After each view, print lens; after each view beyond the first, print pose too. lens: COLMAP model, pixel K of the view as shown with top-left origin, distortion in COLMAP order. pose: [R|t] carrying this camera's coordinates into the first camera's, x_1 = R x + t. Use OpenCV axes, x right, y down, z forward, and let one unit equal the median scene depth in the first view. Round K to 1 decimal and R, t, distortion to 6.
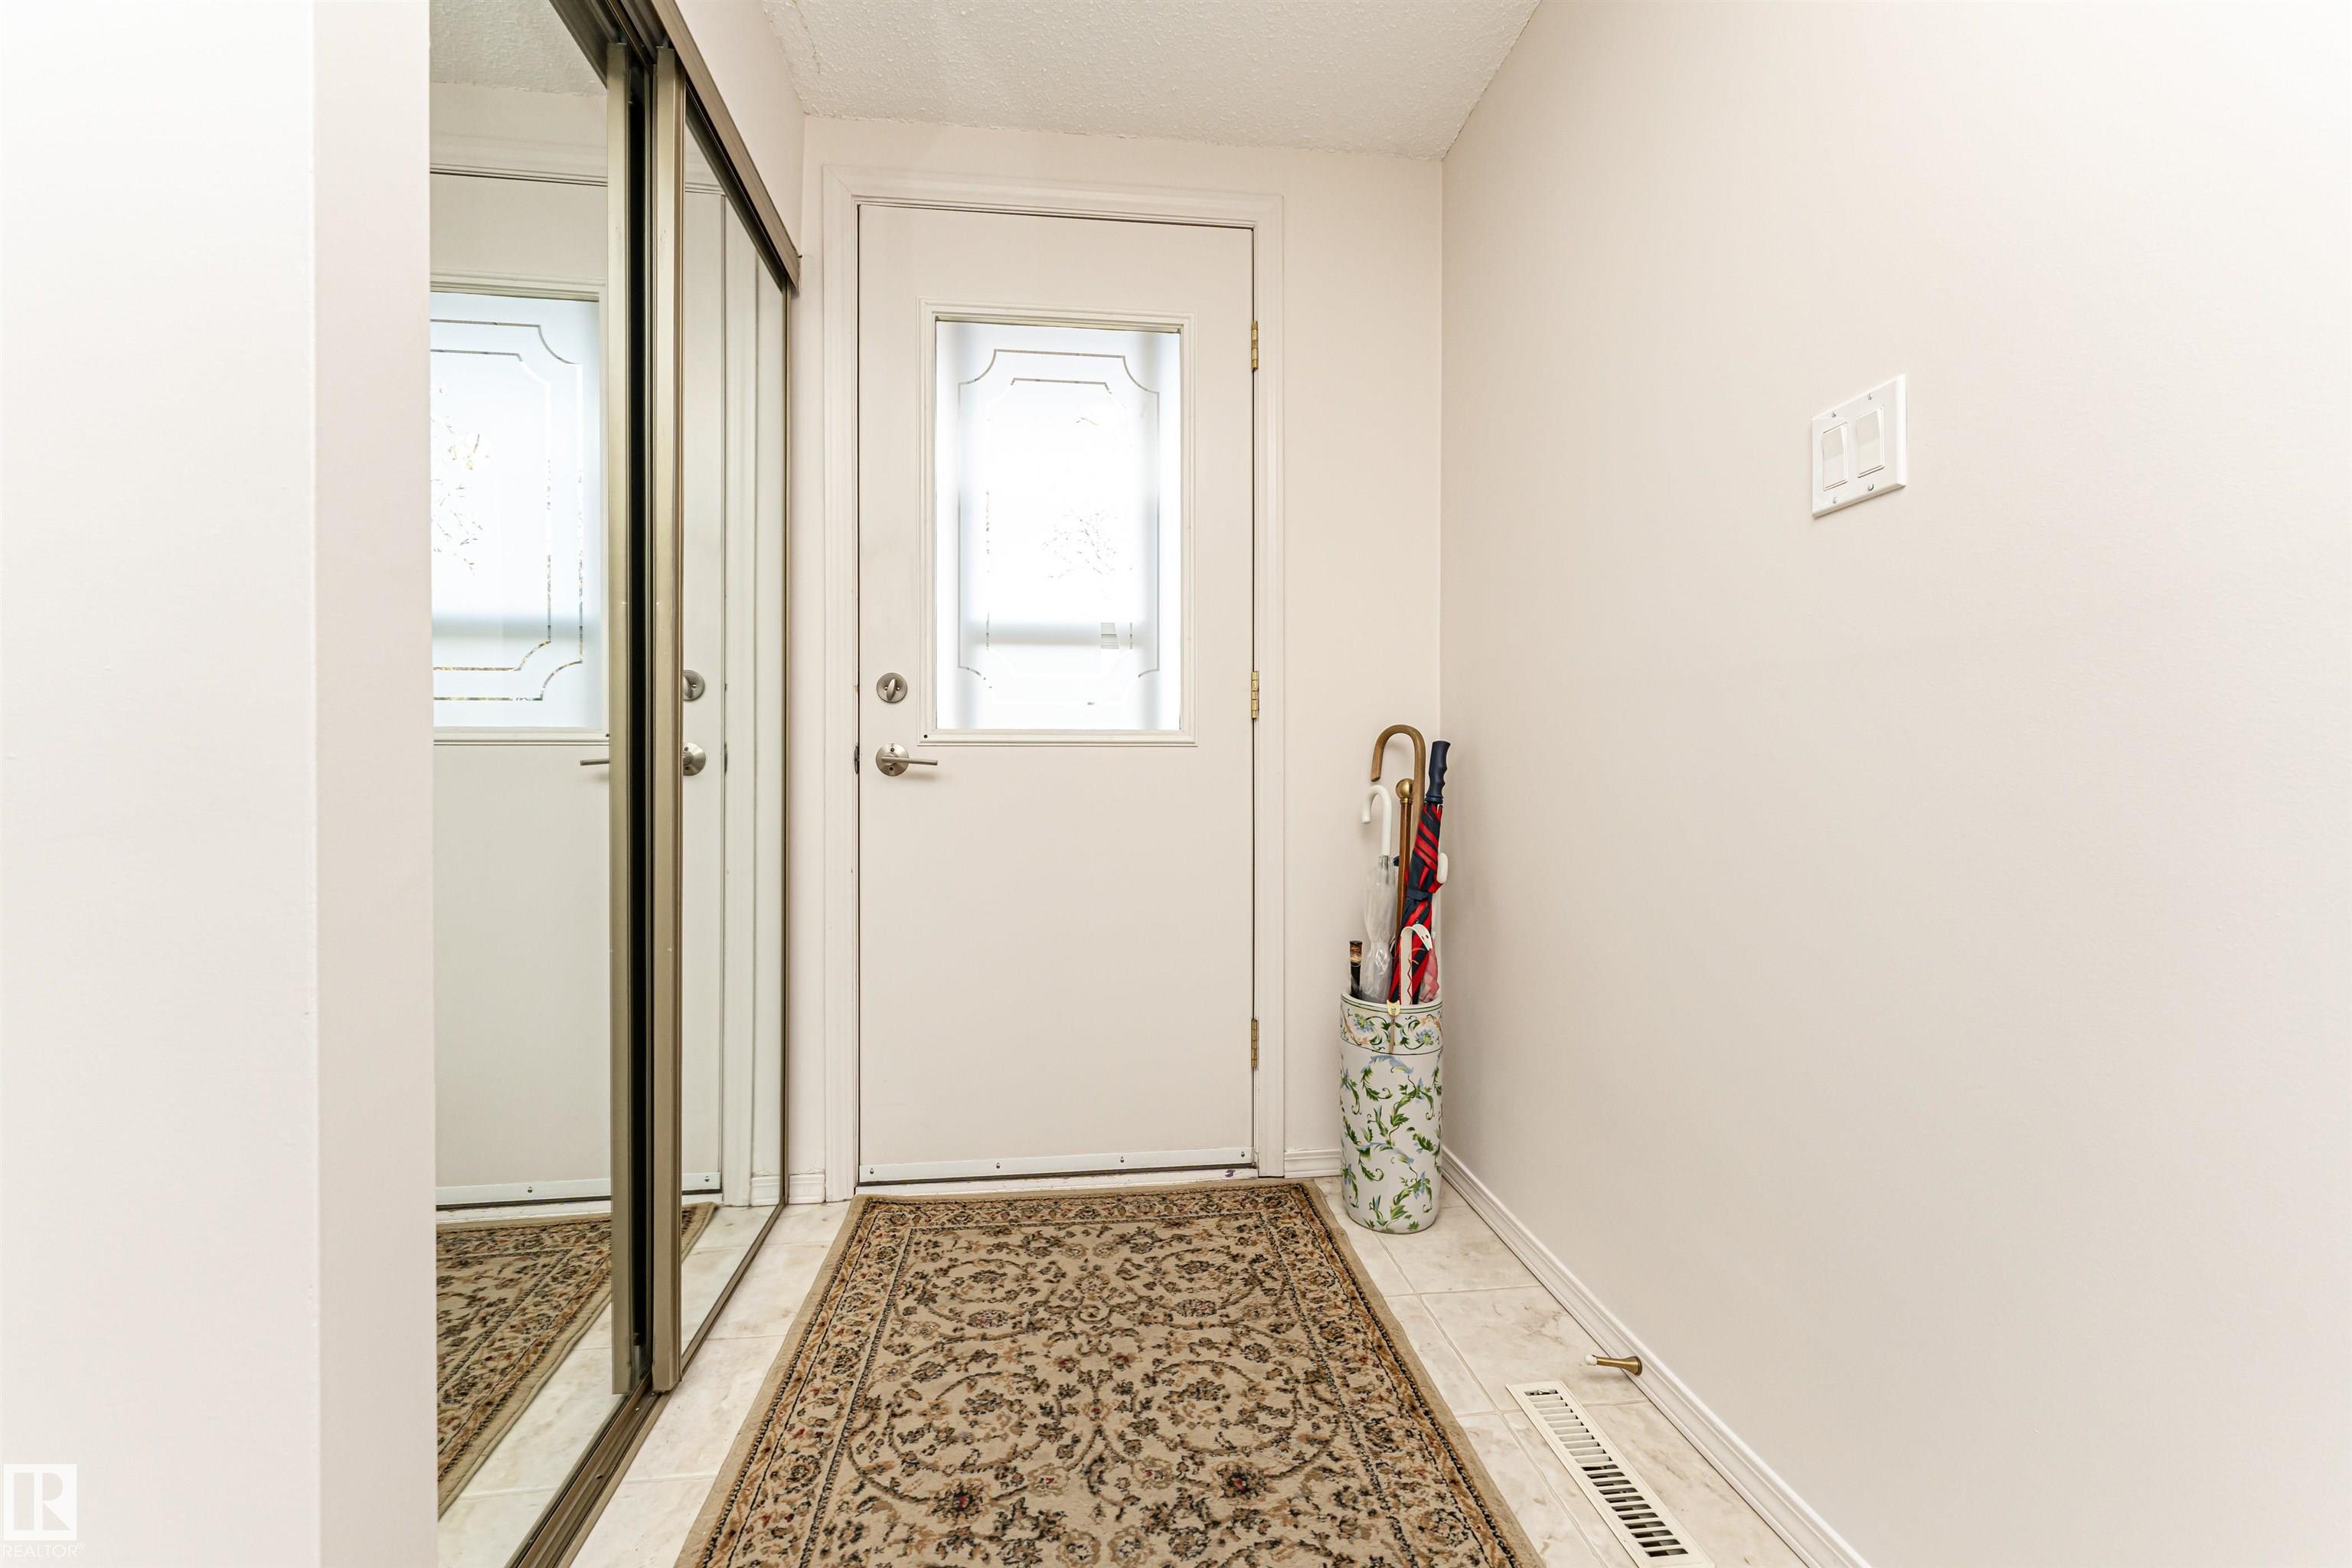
lens RADIAL K [[930.9, 0, 1136.6], [0, 930.9, 777.2], [0, 0, 1]] dist [-0.000304, 0.000534]
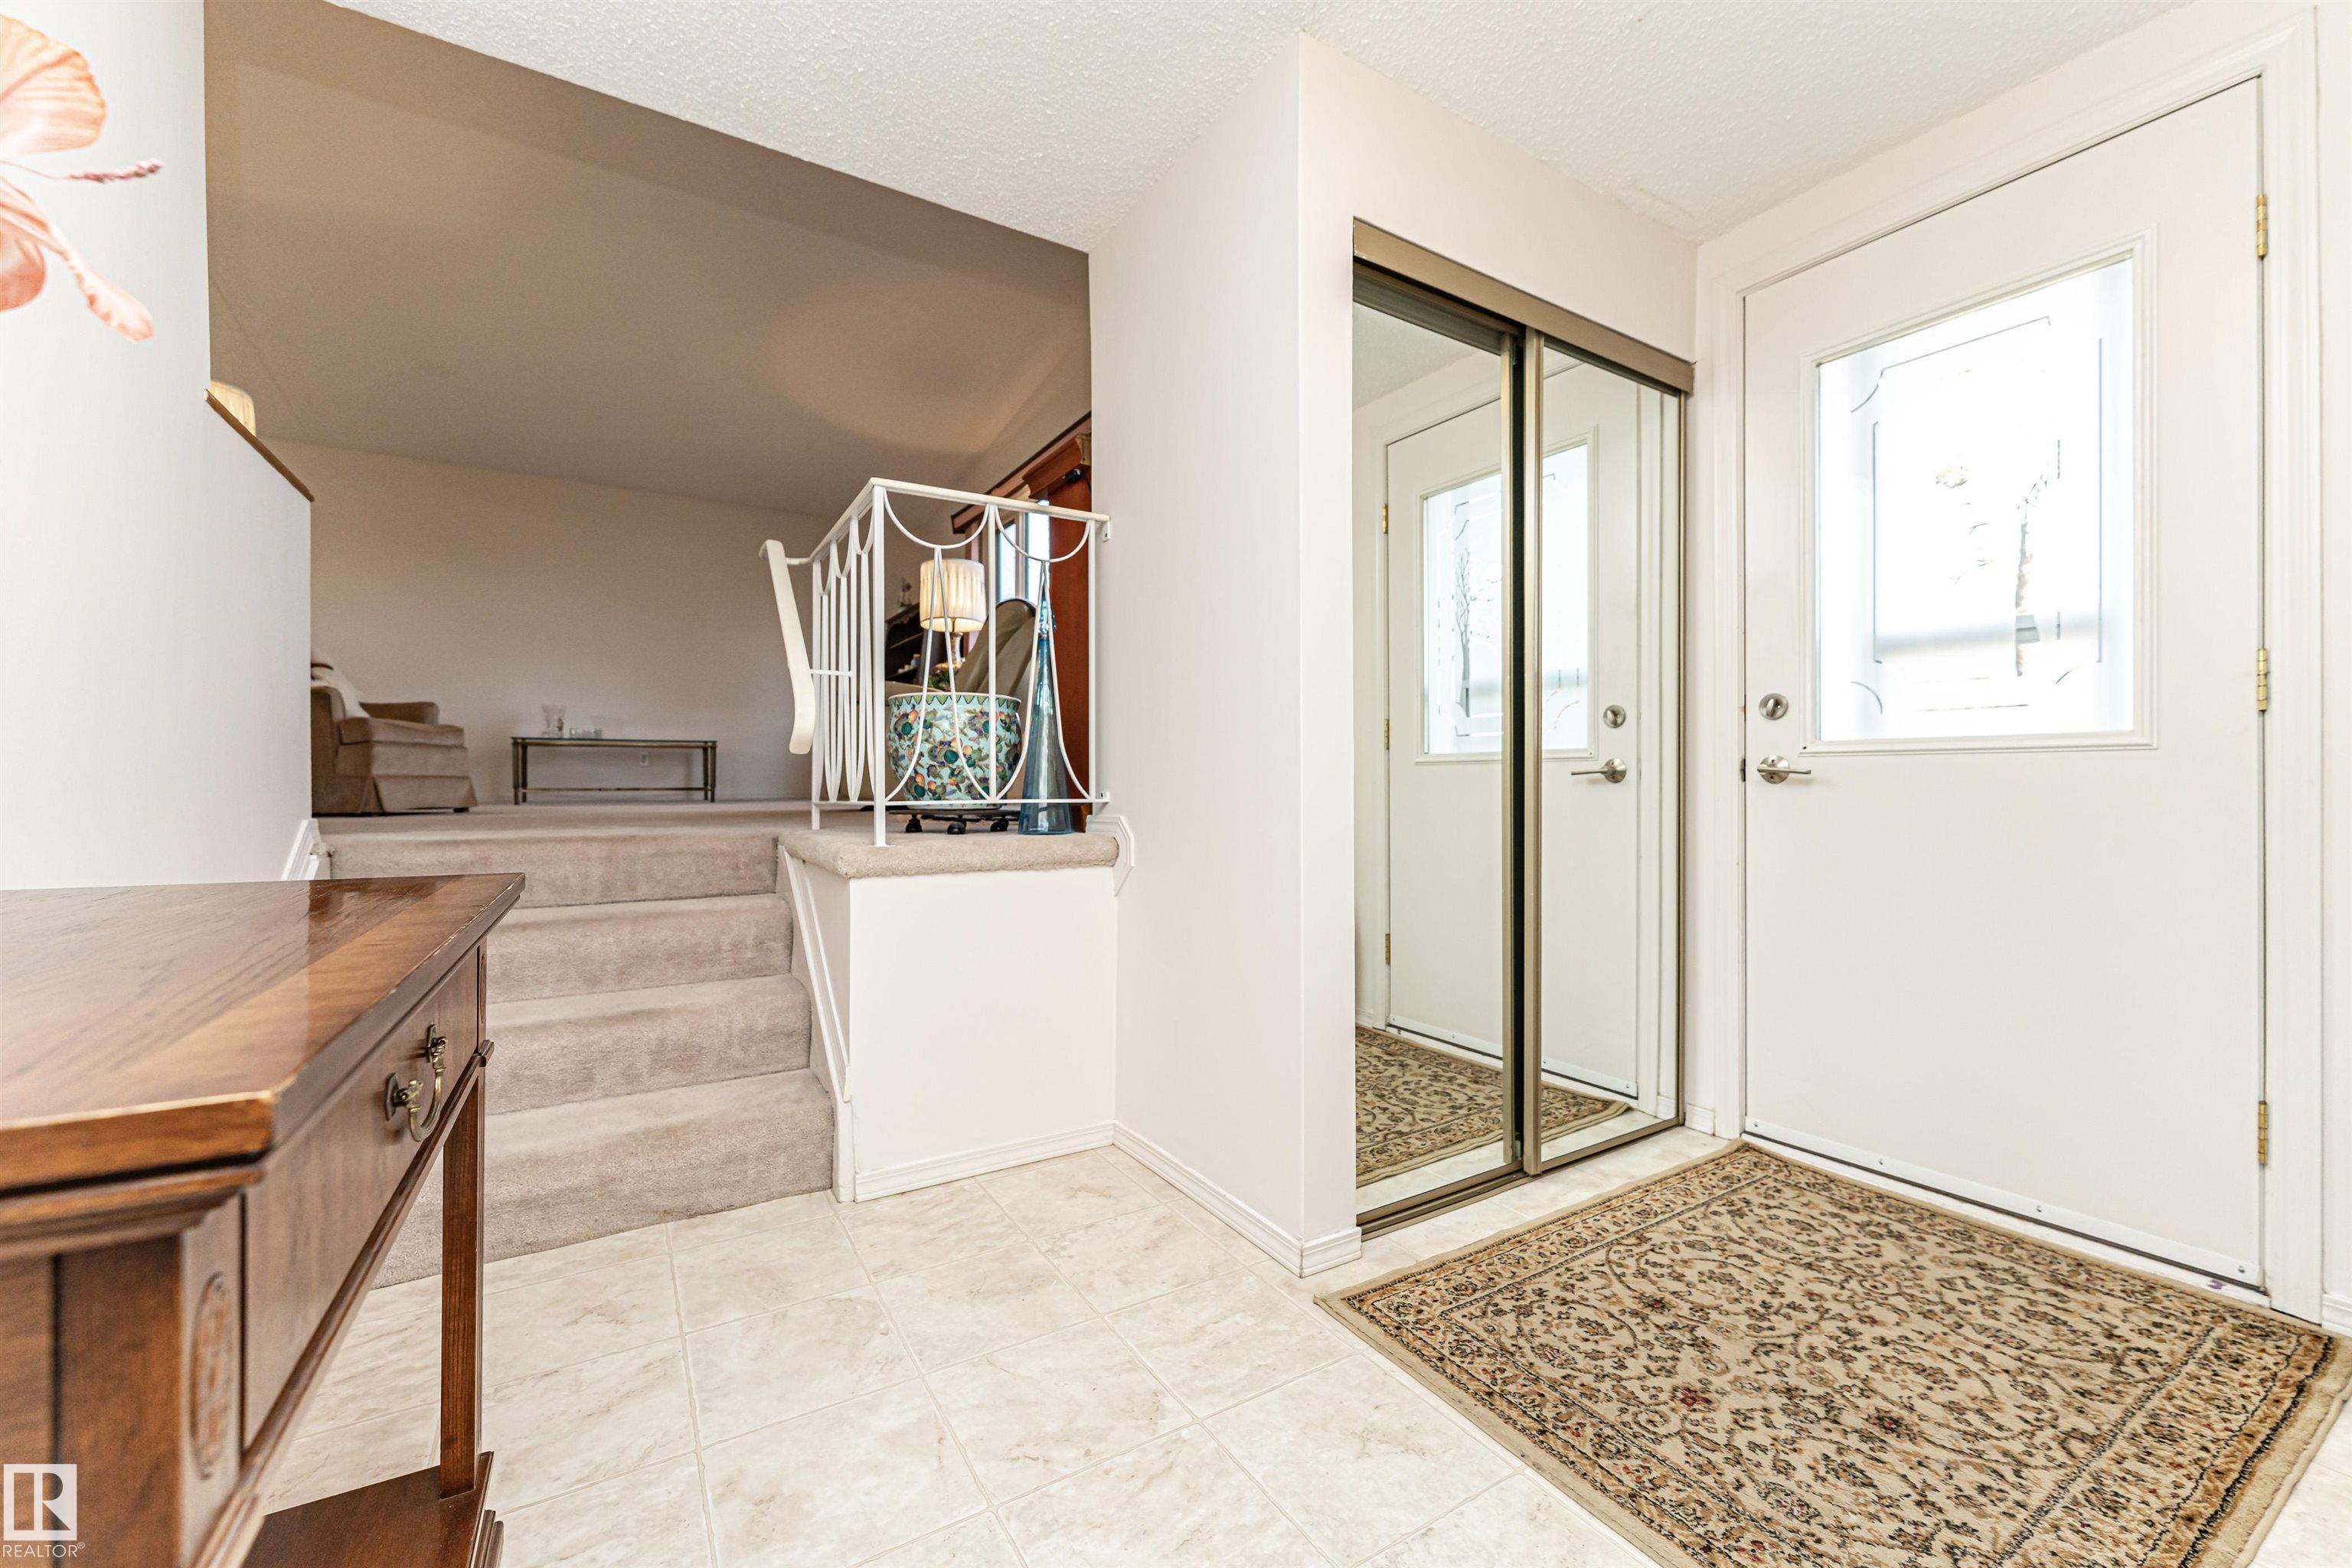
lens RADIAL K [[930.9, 0, 1187.6], [0, 930.9, 782.9], [0, 0, 1]] dist [-0.000304, 0.000534]
pose [[0.435124, 0.002621, -0.900367, 0.568200], [-0.002417, 0.999996, 0.001743, -0.002747], [0.900367, 0.001418, 0.435128, -0.179681]]
